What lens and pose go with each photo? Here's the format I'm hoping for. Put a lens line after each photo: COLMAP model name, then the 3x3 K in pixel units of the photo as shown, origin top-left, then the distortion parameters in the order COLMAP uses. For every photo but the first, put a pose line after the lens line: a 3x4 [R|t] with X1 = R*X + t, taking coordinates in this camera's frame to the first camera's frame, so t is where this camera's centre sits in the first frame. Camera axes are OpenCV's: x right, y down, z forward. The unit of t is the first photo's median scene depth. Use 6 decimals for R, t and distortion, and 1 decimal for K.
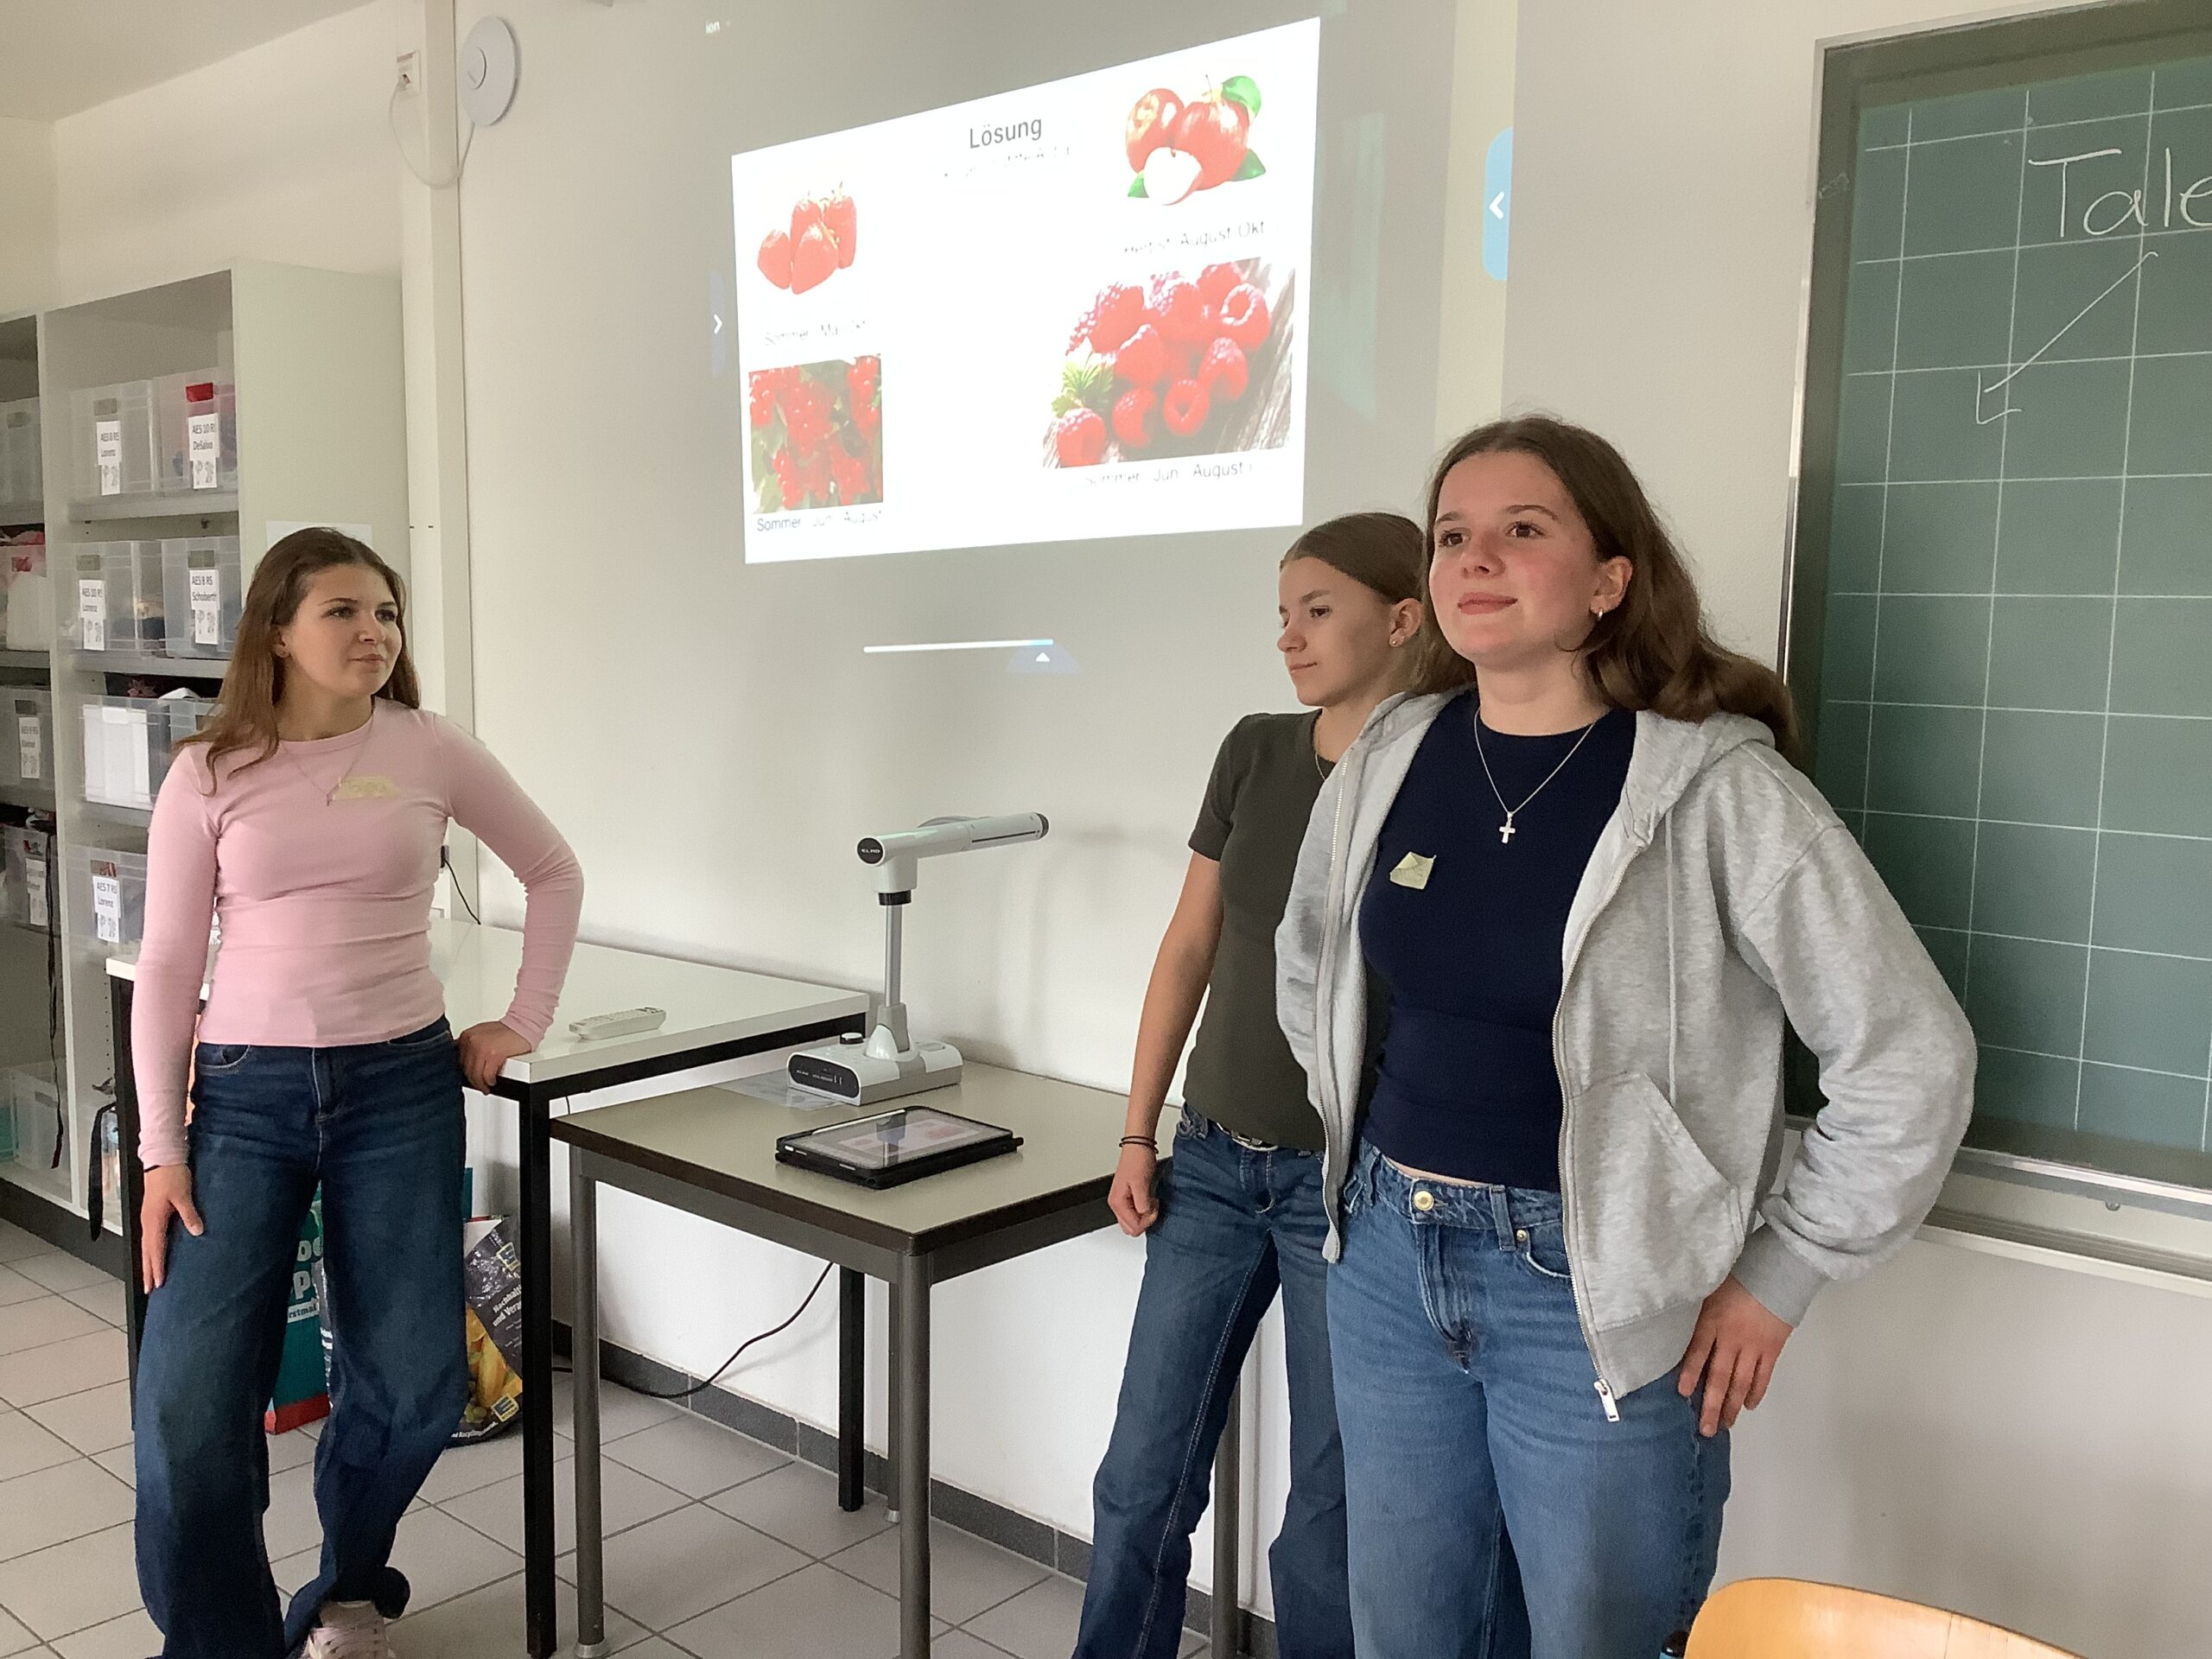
lens RADIAL K [[2015.0, 0, 1104.9], [0, 2015.0, 831.1], [0, 0, 1]] dist [0.007714, 0.000000]
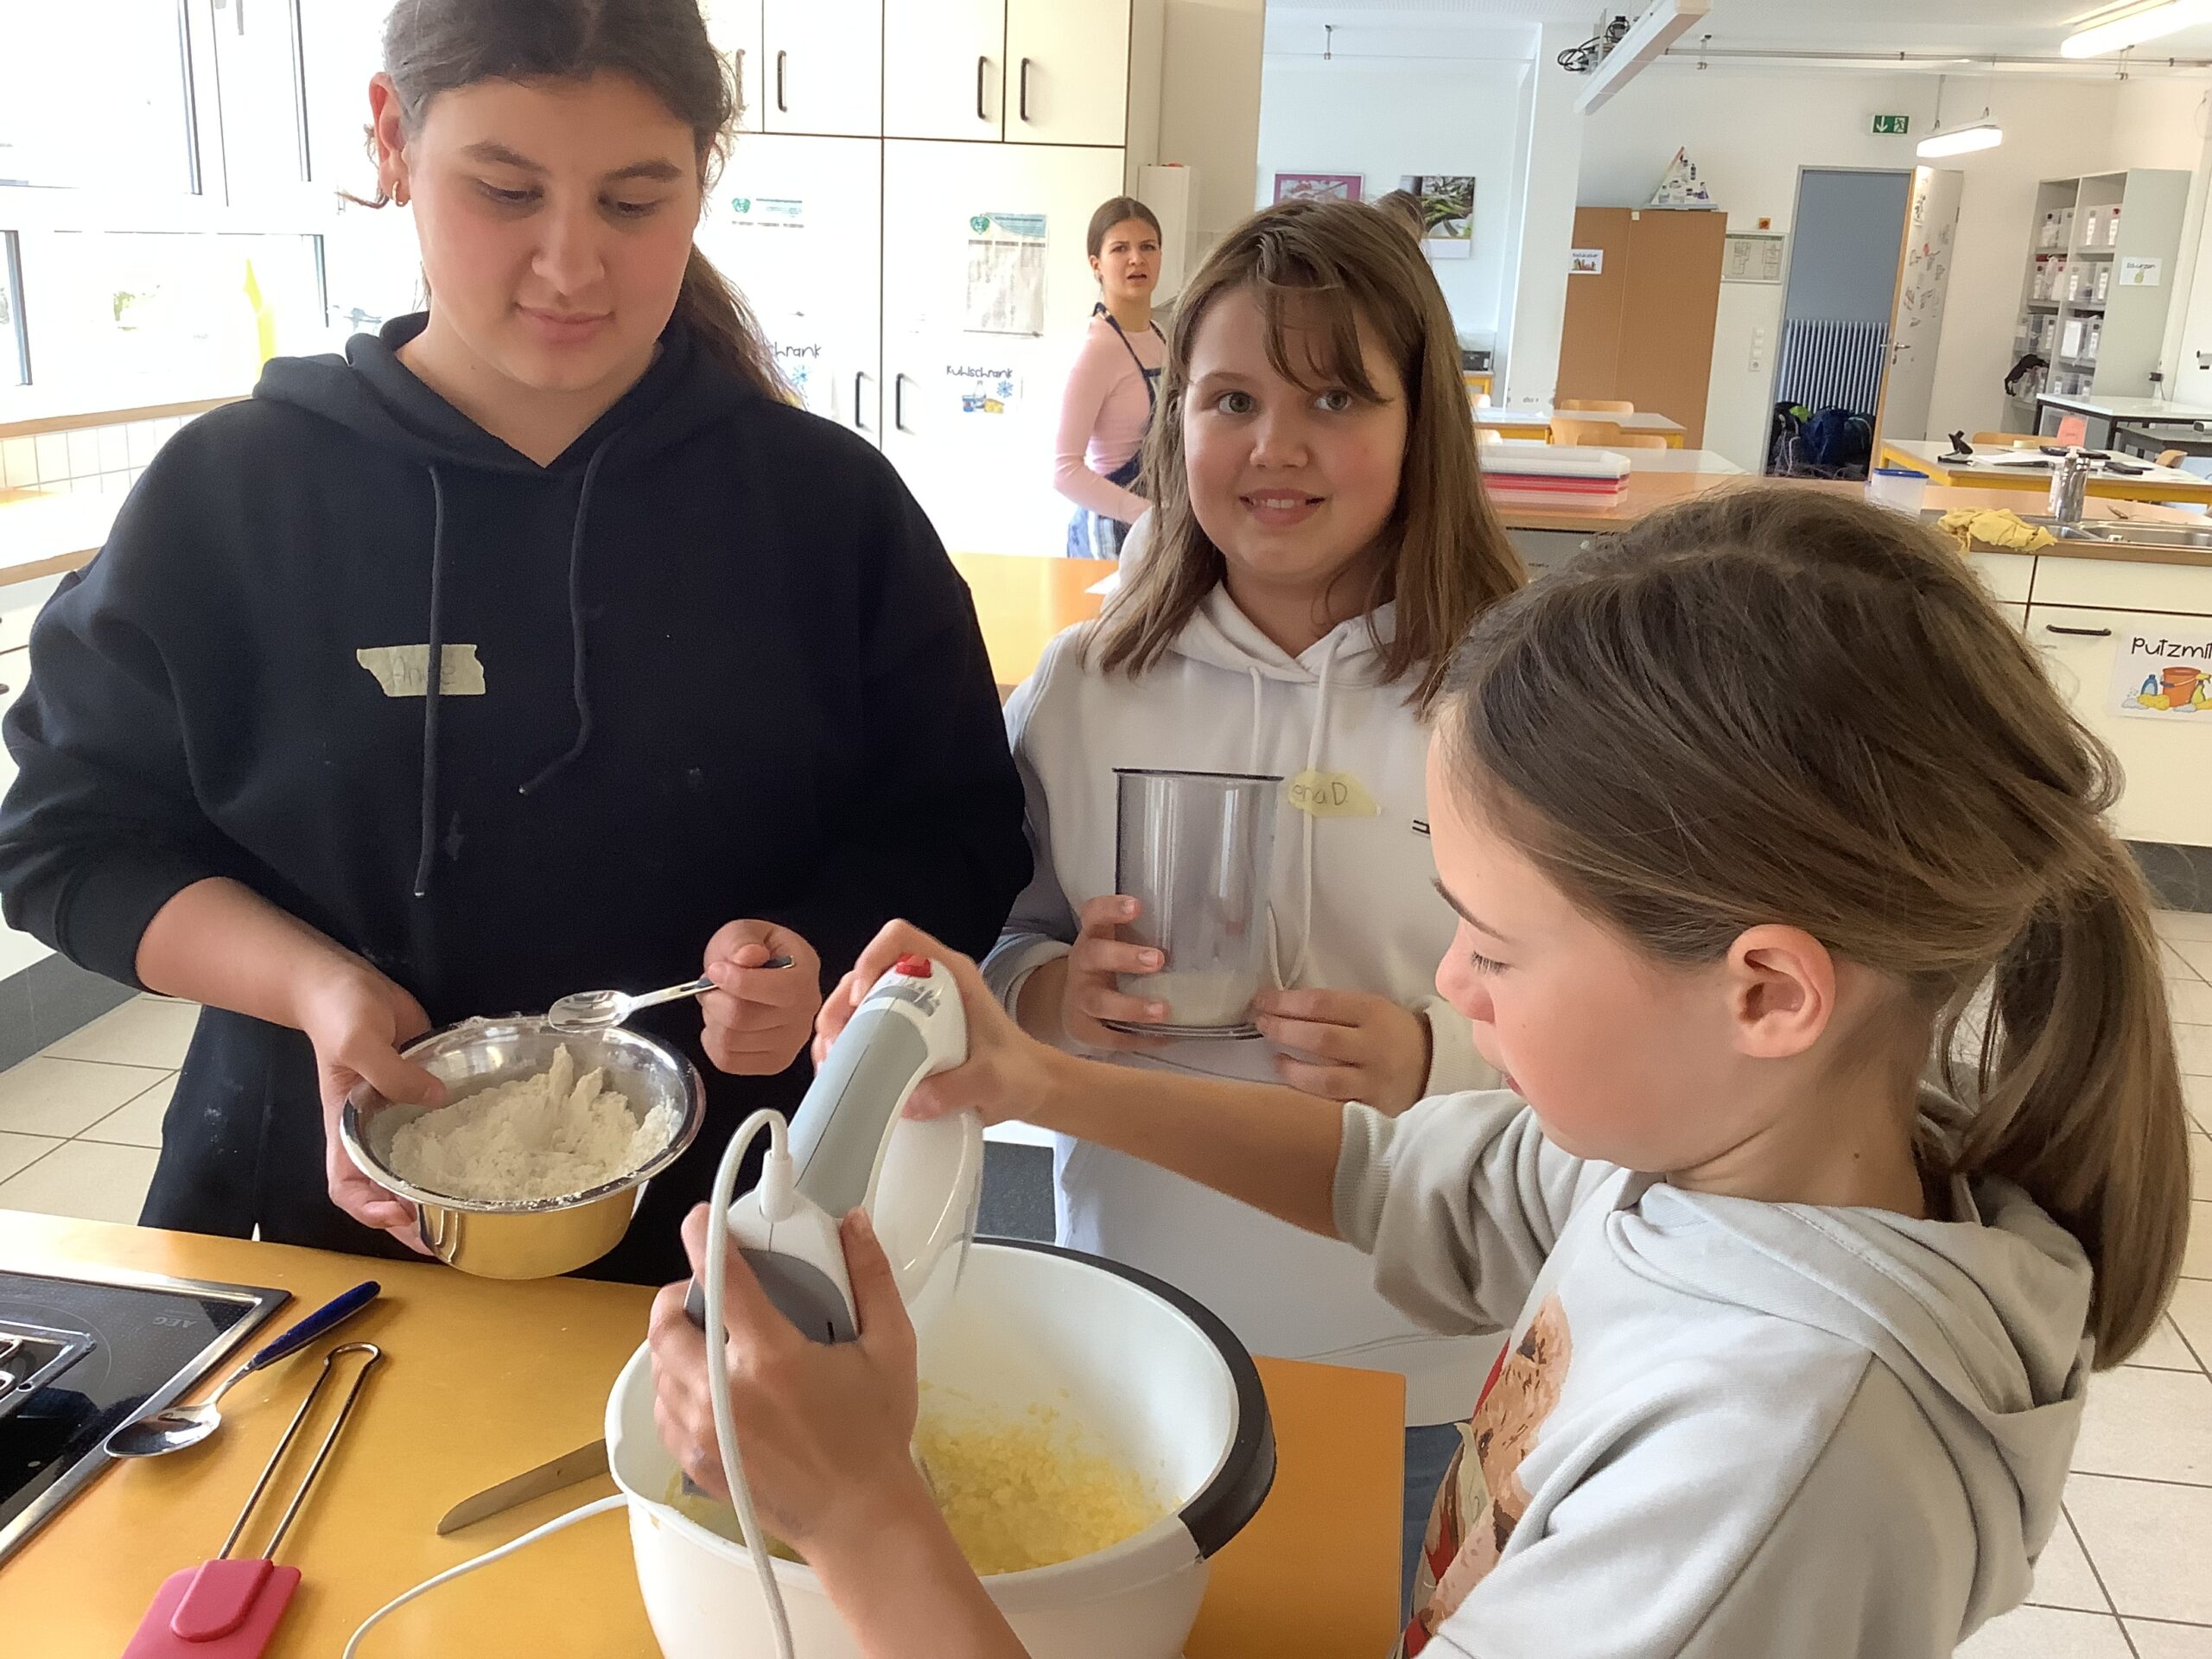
lens RADIAL K [[2015.0, 0, 1116.1], [0, 2015.0, 833.8], [0, 0, 1]] dist [0.007714, 0.000000]
pose [[0.539339, 0.248382, -0.804624, 1.263569], [-0.125029, 0.968539, 0.215175, 0.196252], [0.832755, -0.015451, 0.553426, -1.727862]]
